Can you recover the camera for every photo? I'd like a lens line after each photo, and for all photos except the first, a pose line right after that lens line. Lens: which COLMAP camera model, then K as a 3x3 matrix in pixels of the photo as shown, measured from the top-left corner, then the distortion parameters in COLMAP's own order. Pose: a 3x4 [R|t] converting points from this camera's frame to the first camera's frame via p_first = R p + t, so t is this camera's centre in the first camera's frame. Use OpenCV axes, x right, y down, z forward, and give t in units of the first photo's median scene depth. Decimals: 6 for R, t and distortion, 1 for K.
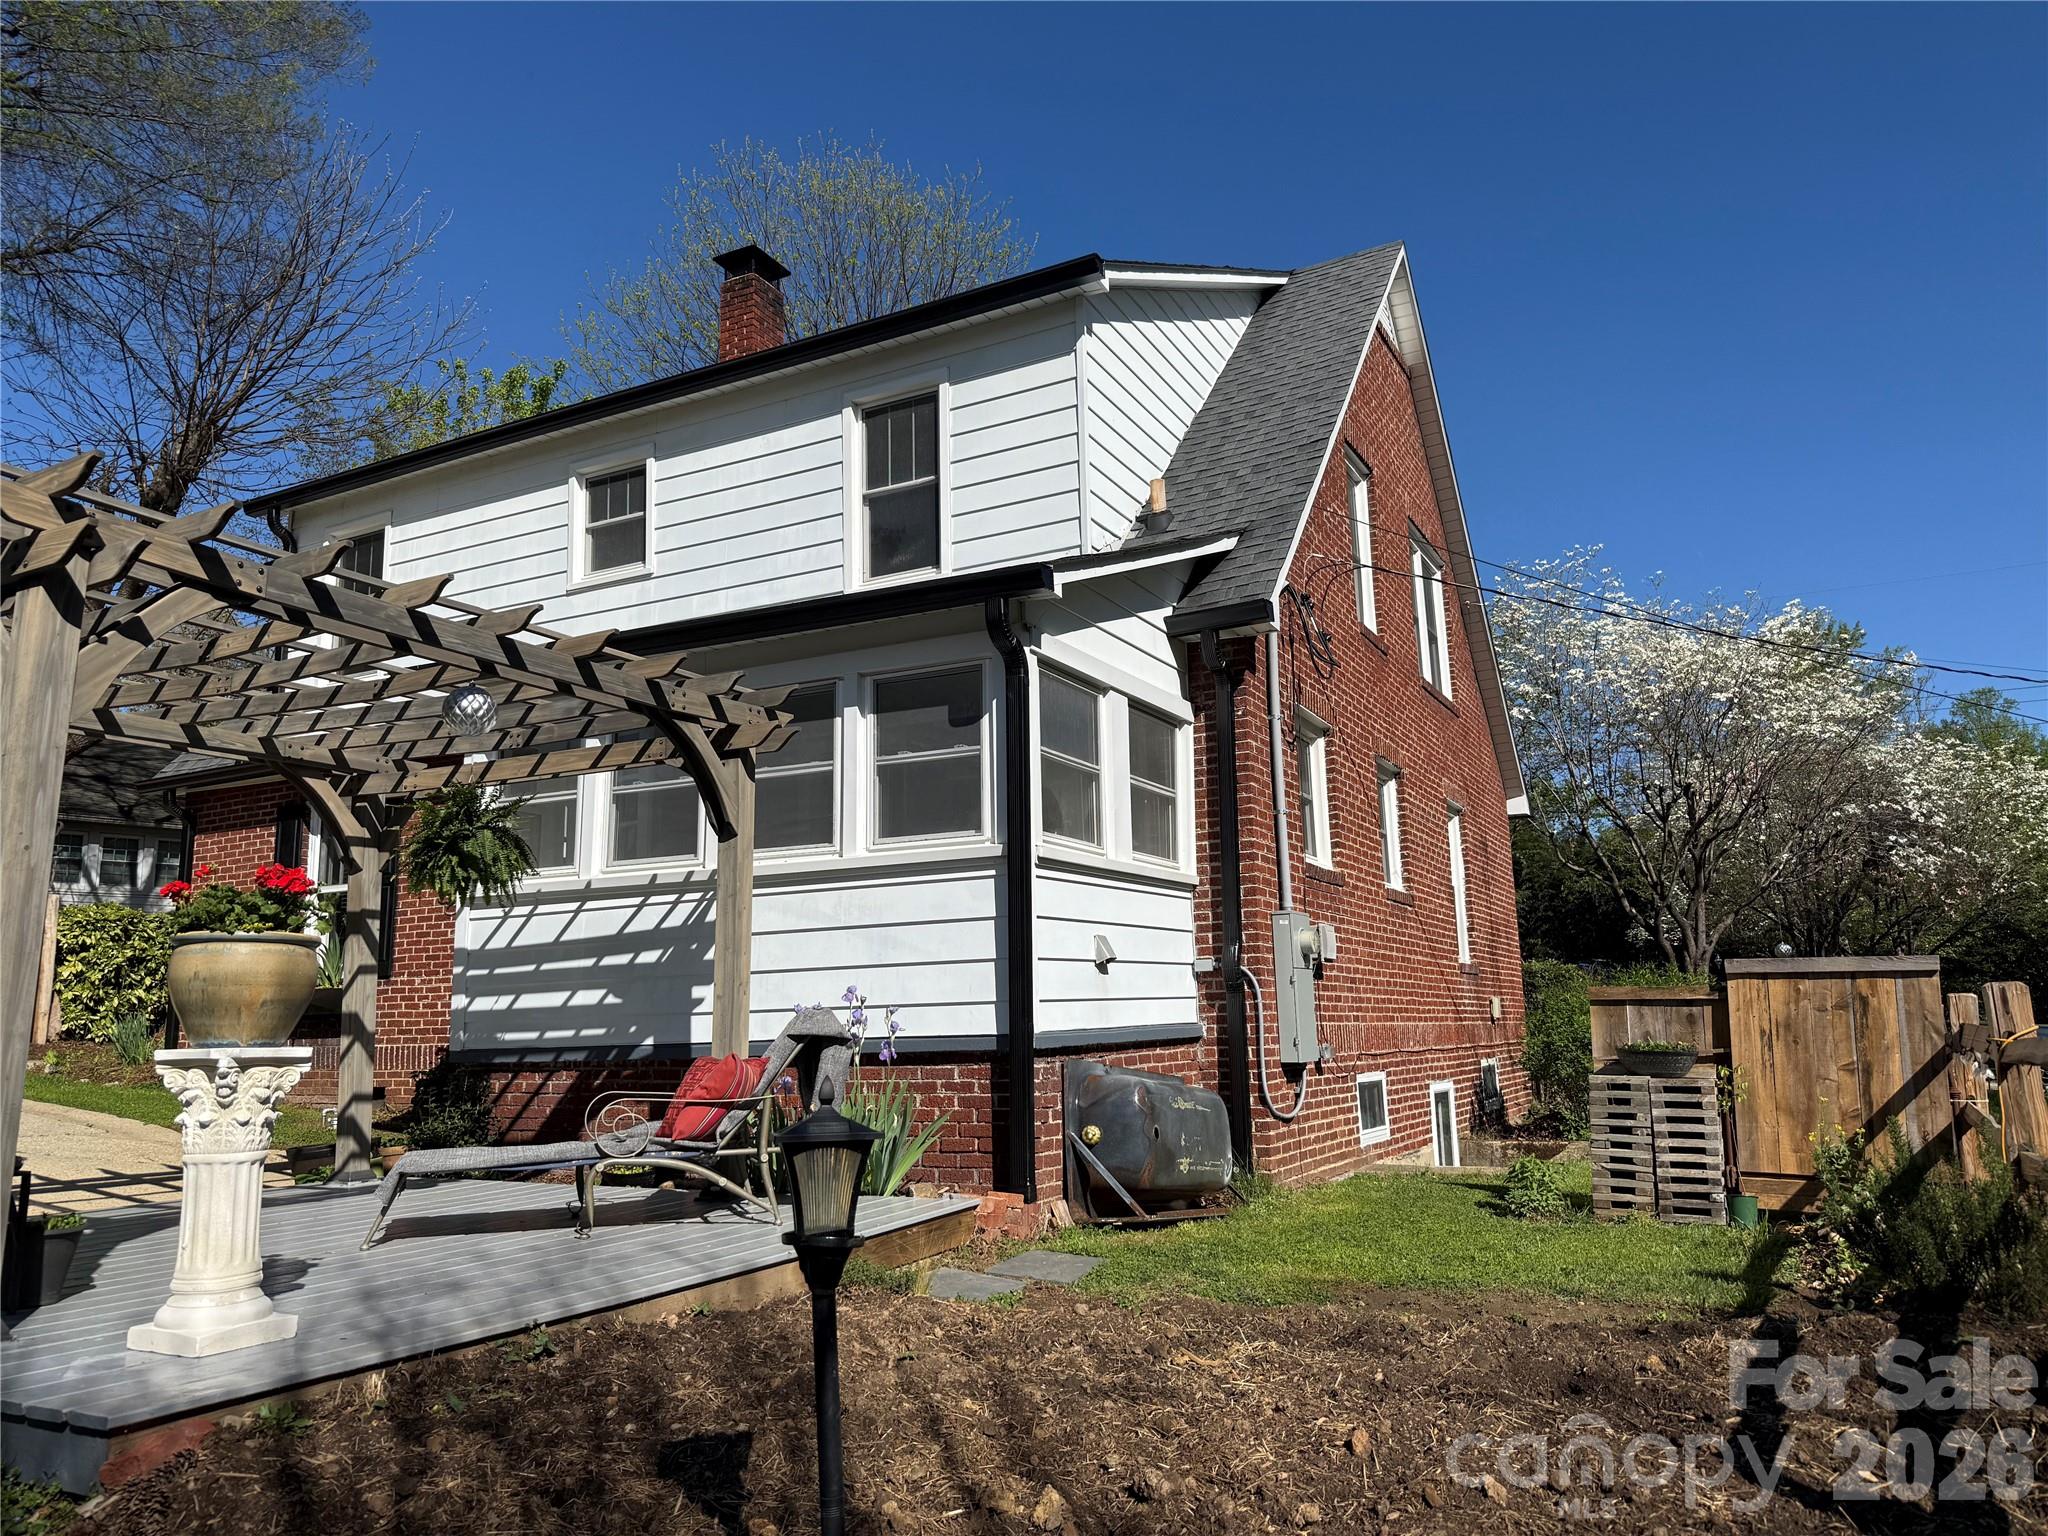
lens RADIAL K [[1465.5, 0, 1034.4], [0, 1465.5, 760.4], [0, 0, 1]] dist [0.055787, -0.069631]
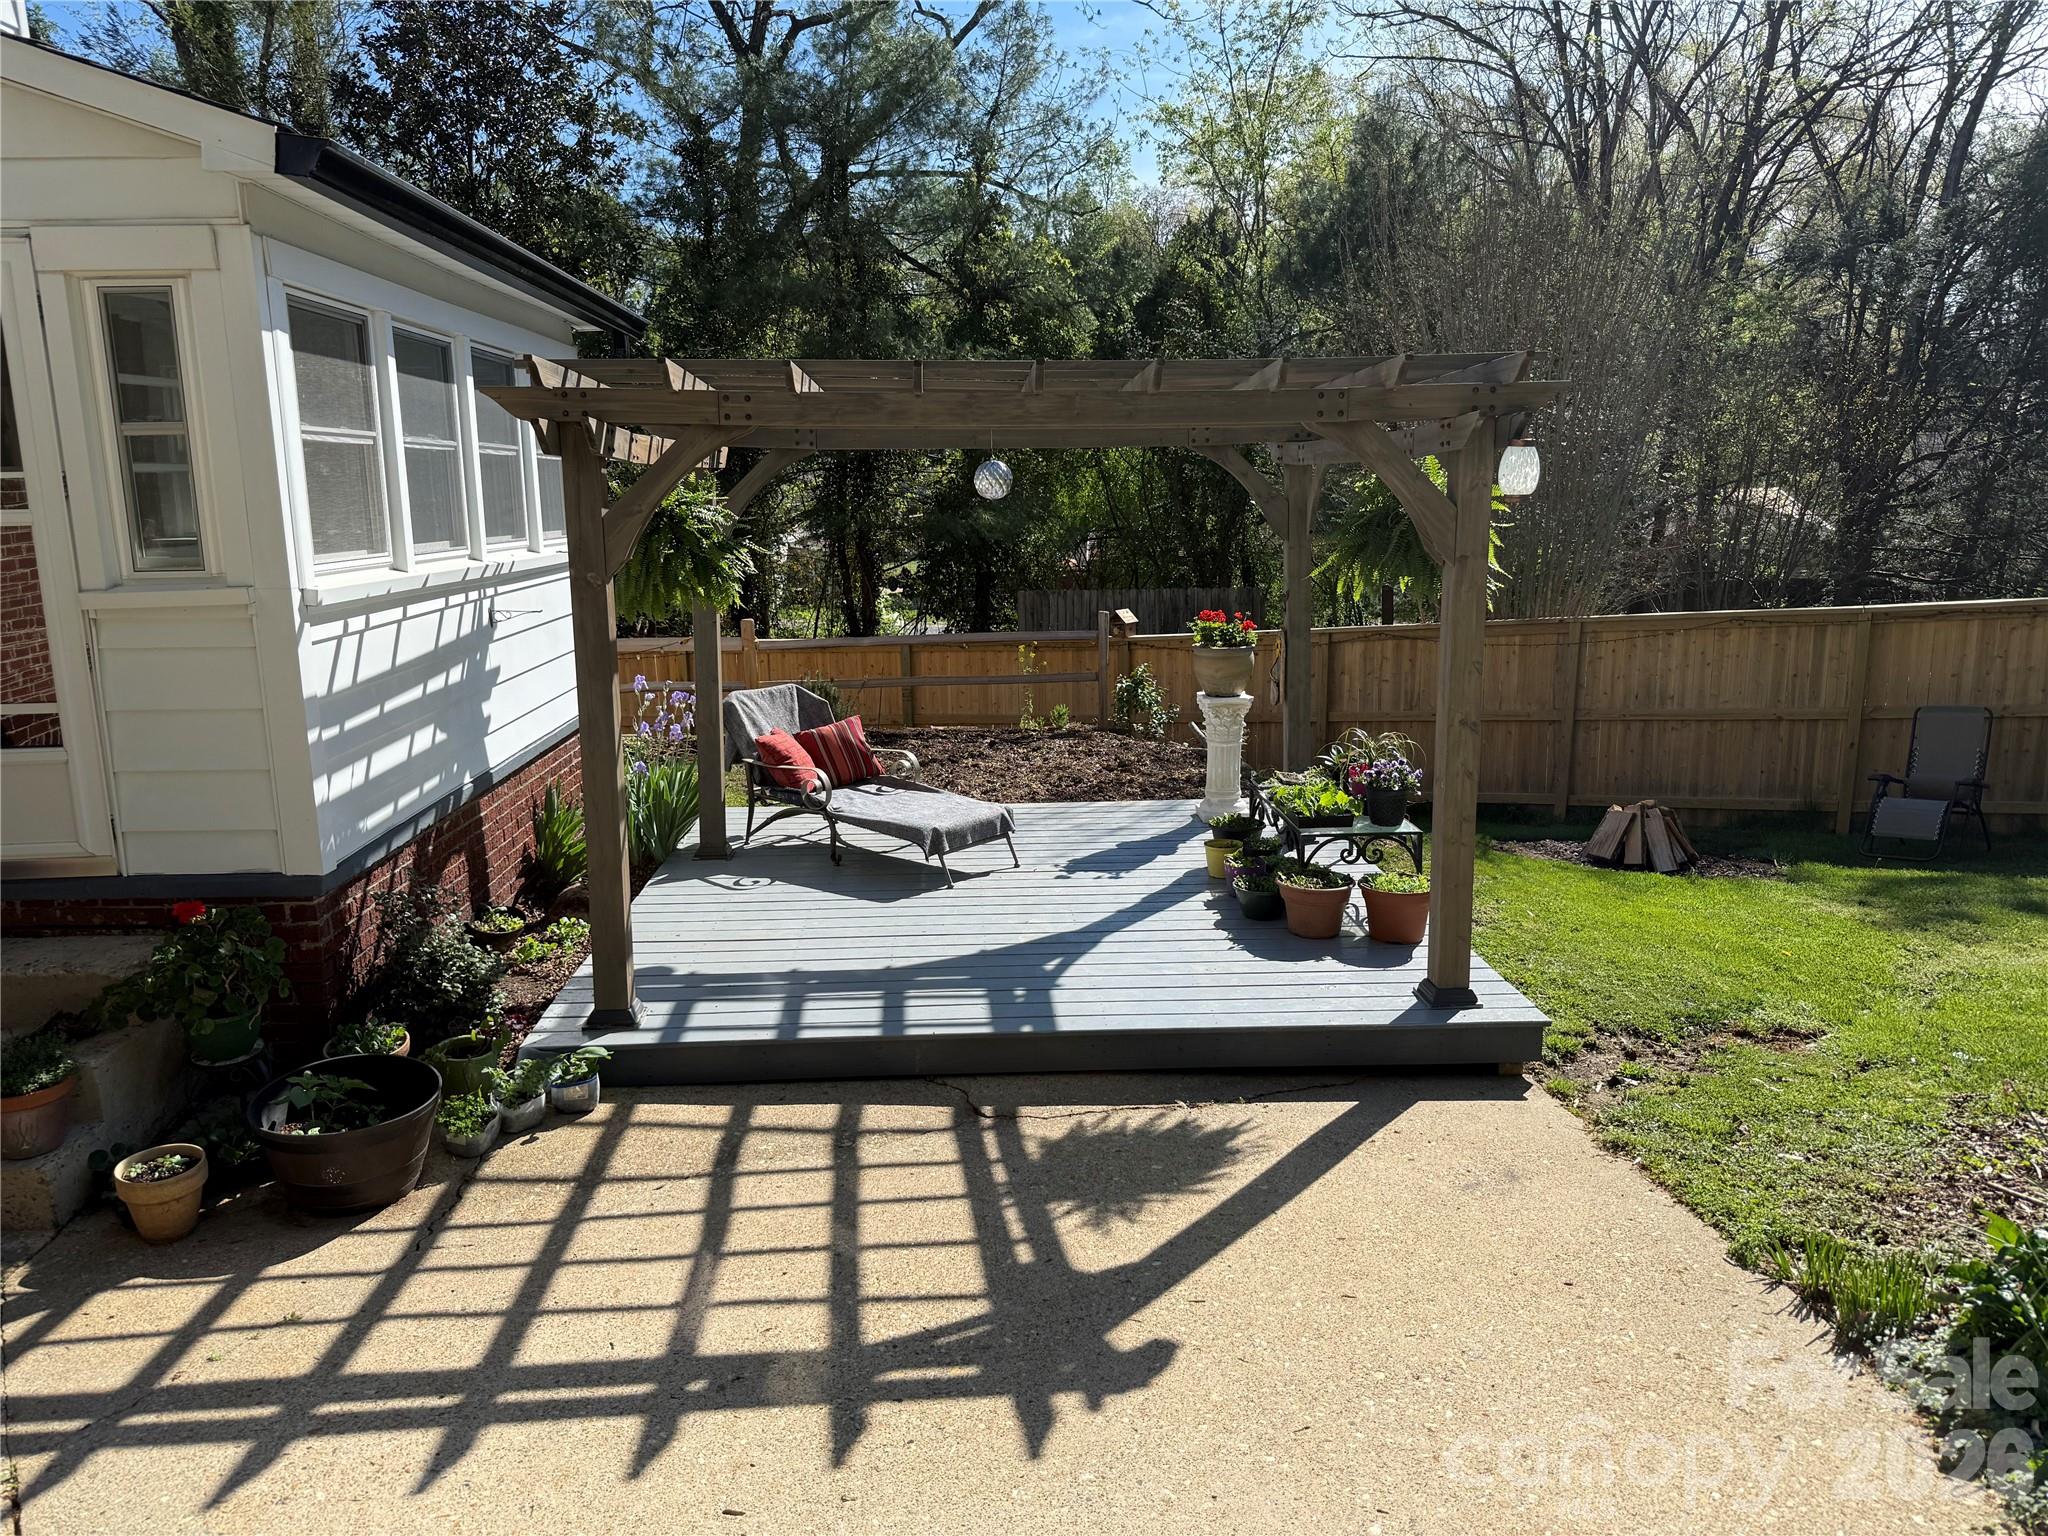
lens RADIAL K [[1465.5, 0, 967.0], [0, 1465.5, 738.7], [0, 0, 1]] dist [0.055787, -0.069631]
pose [[-0.468025, -0.124308, 0.874929, -1.044039], [-0.132943, 0.988694, 0.069356, 0.075202], [-0.873658, -0.083855, -0.479259, 1.104686]]
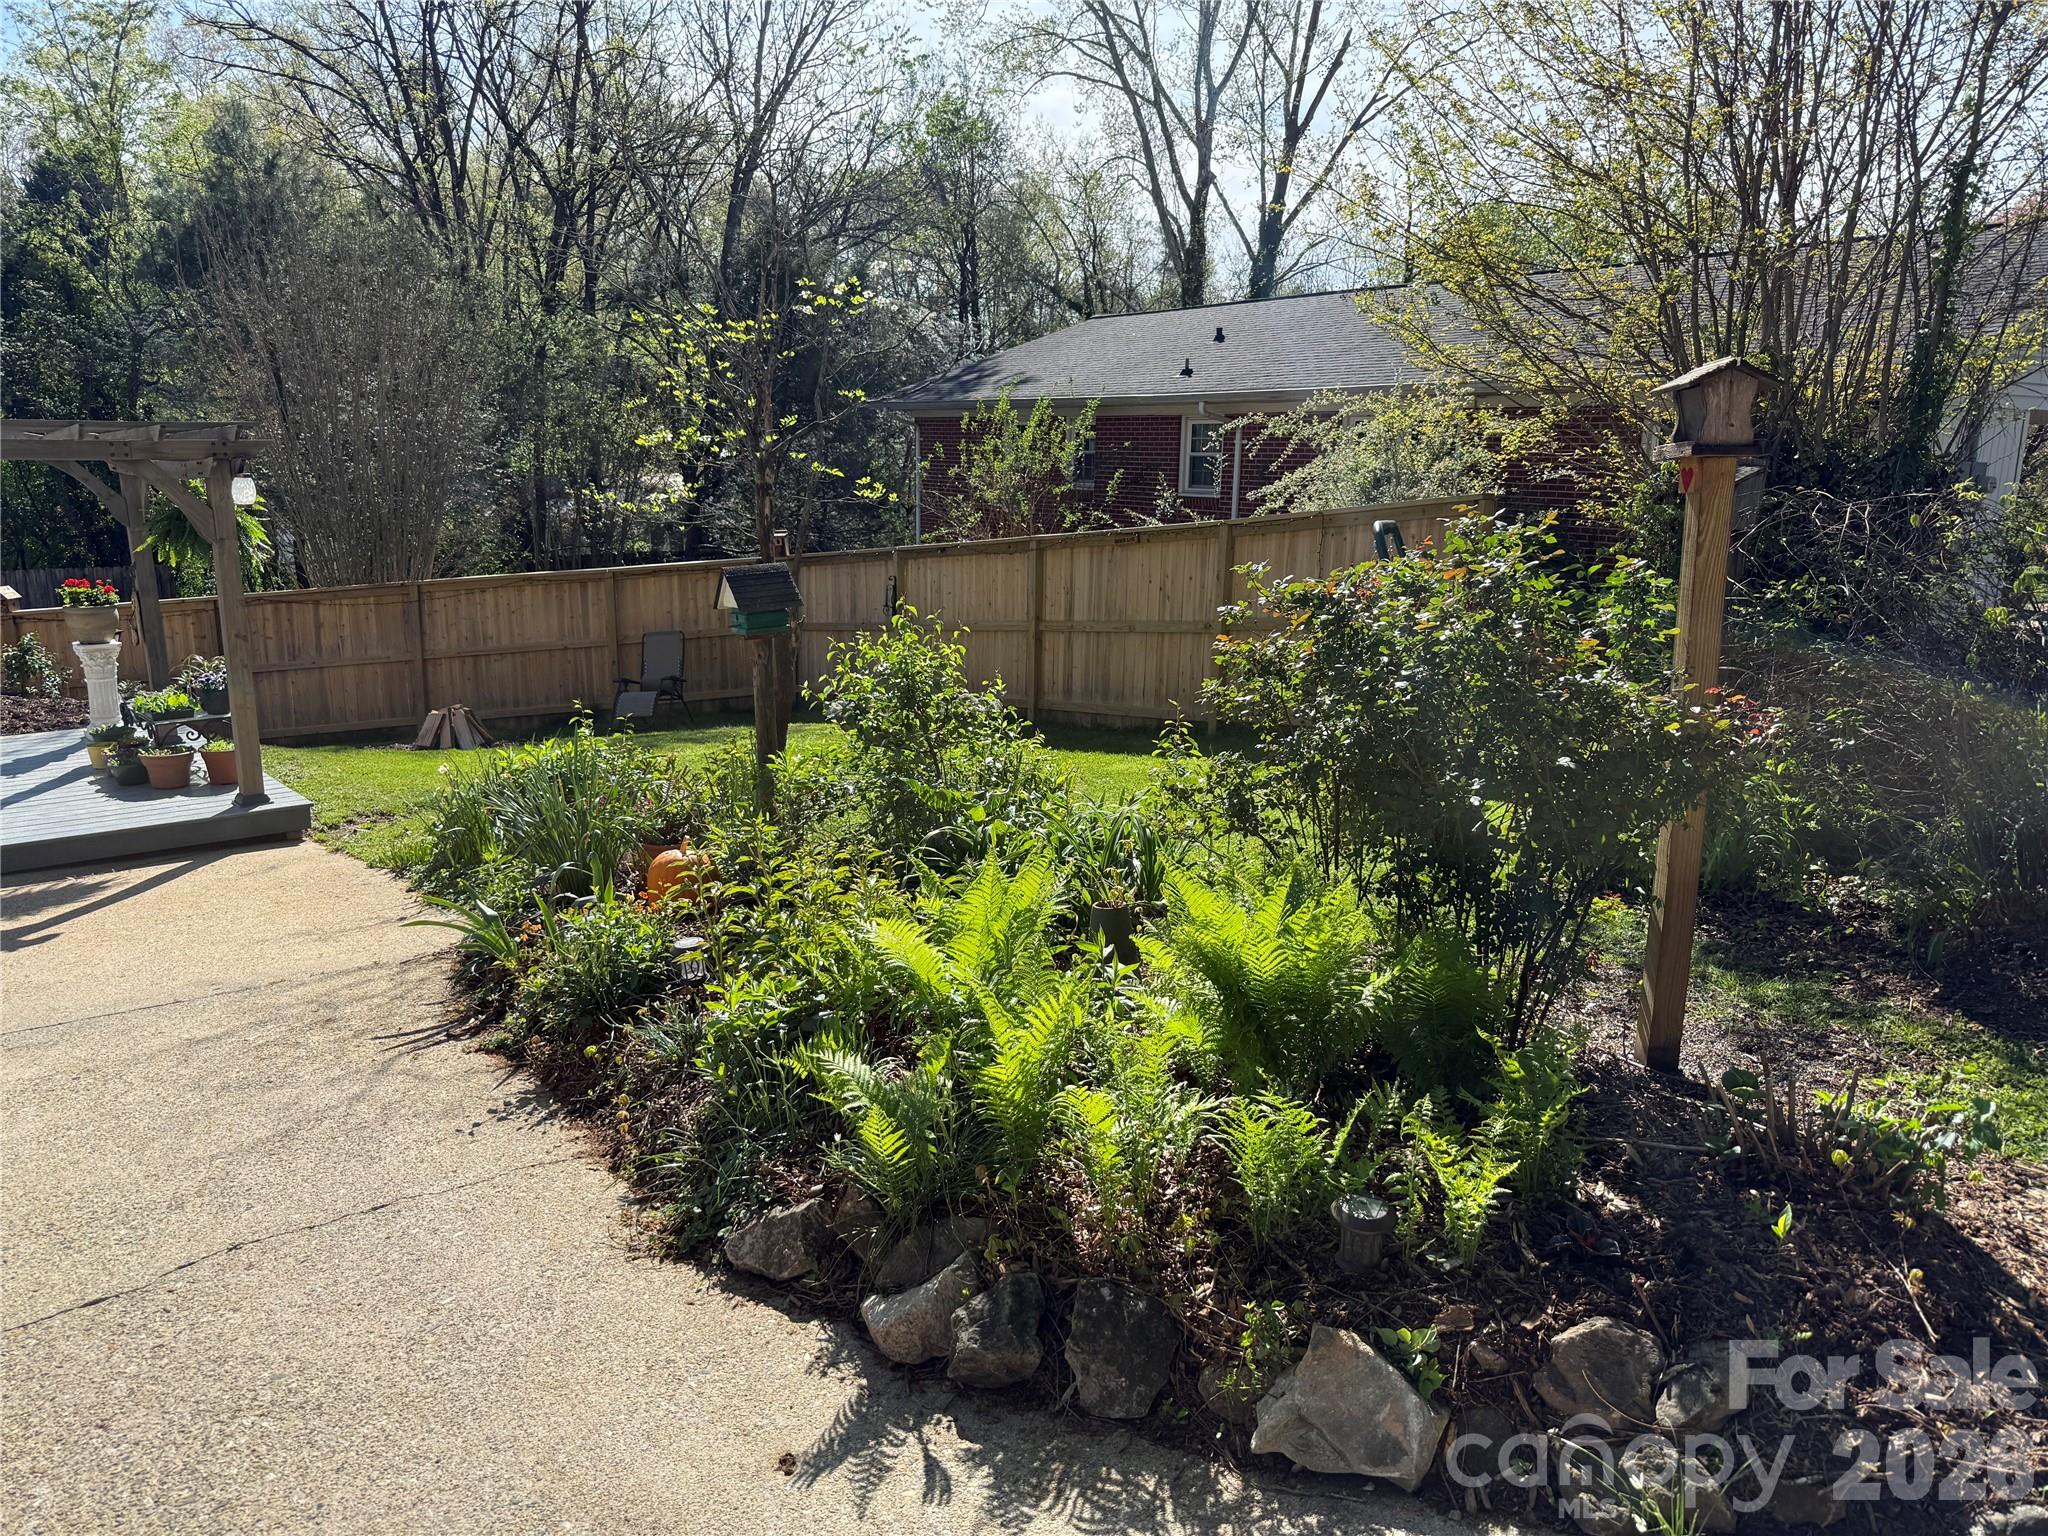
lens RADIAL K [[1465.5, 0, 1013.5], [0, 1465.5, 762.5], [0, 0, 1]] dist [0.055787, -0.069631]
pose [[-0.925559, -0.066404, 0.372734, -1.532009], [-0.058381, 0.997756, 0.032783, 0.107926], [-0.374075, 0.008582, -0.927359, 1.414422]]
